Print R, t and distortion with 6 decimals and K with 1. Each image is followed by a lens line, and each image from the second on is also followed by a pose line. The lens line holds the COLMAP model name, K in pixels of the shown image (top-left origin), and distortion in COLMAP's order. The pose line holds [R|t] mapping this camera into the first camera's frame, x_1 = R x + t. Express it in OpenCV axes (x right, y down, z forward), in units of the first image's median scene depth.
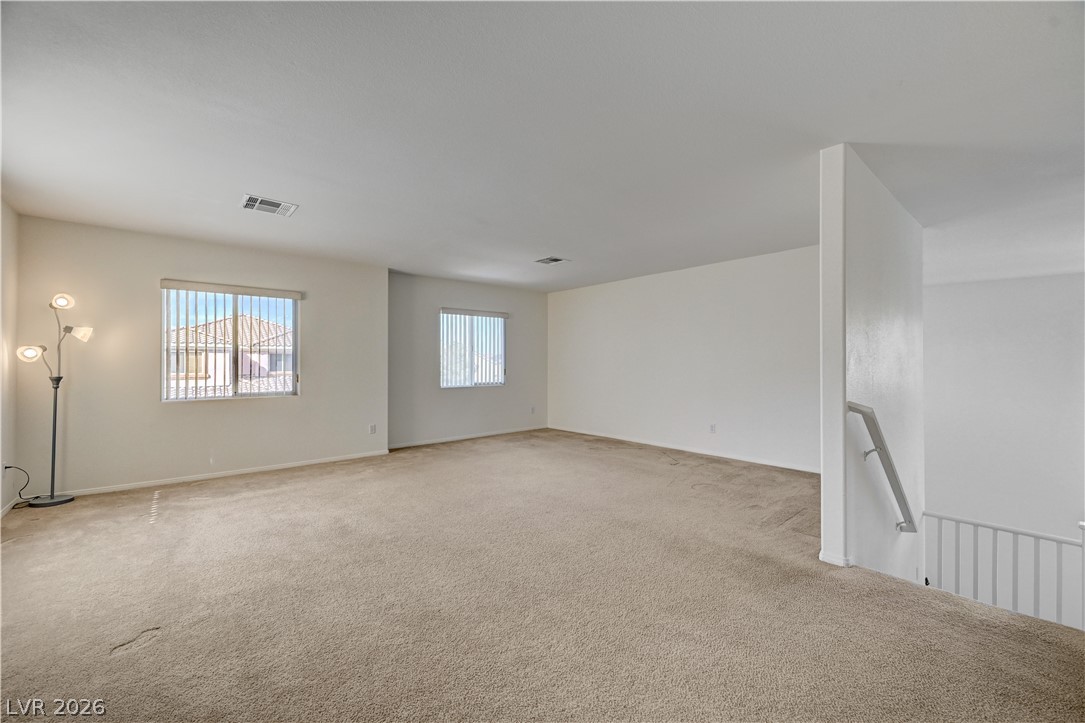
lens RADIAL K [[434.9, 0, 544.3], [0, 434.9, 360.8], [0, 0, 1]] dist [-0.013198, -0.000312]
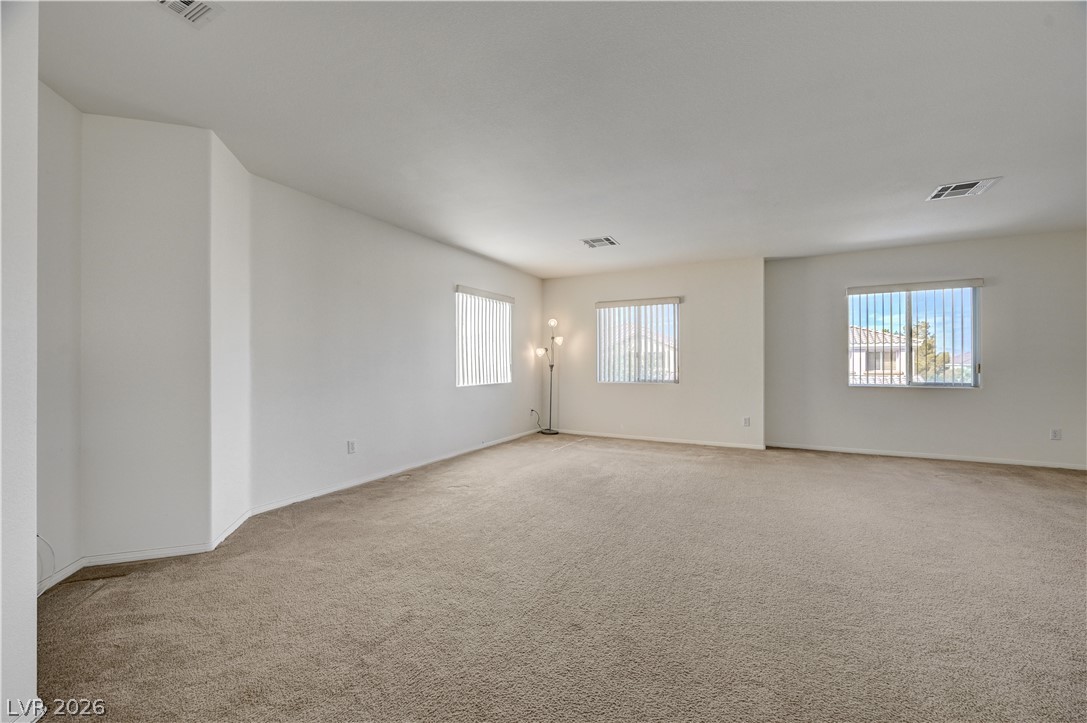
lens RADIAL K [[432.8, 0, 541.4], [0, 432.8, 361.5], [0, 0, 1]] dist [-0.002758, 0.000896]
pose [[0.355821, -0.000889, -0.934554, 0.453080], [0.005241, 0.999986, 0.001044, 0.017046], [0.934539, -0.005270, 0.355821, 0.245841]]
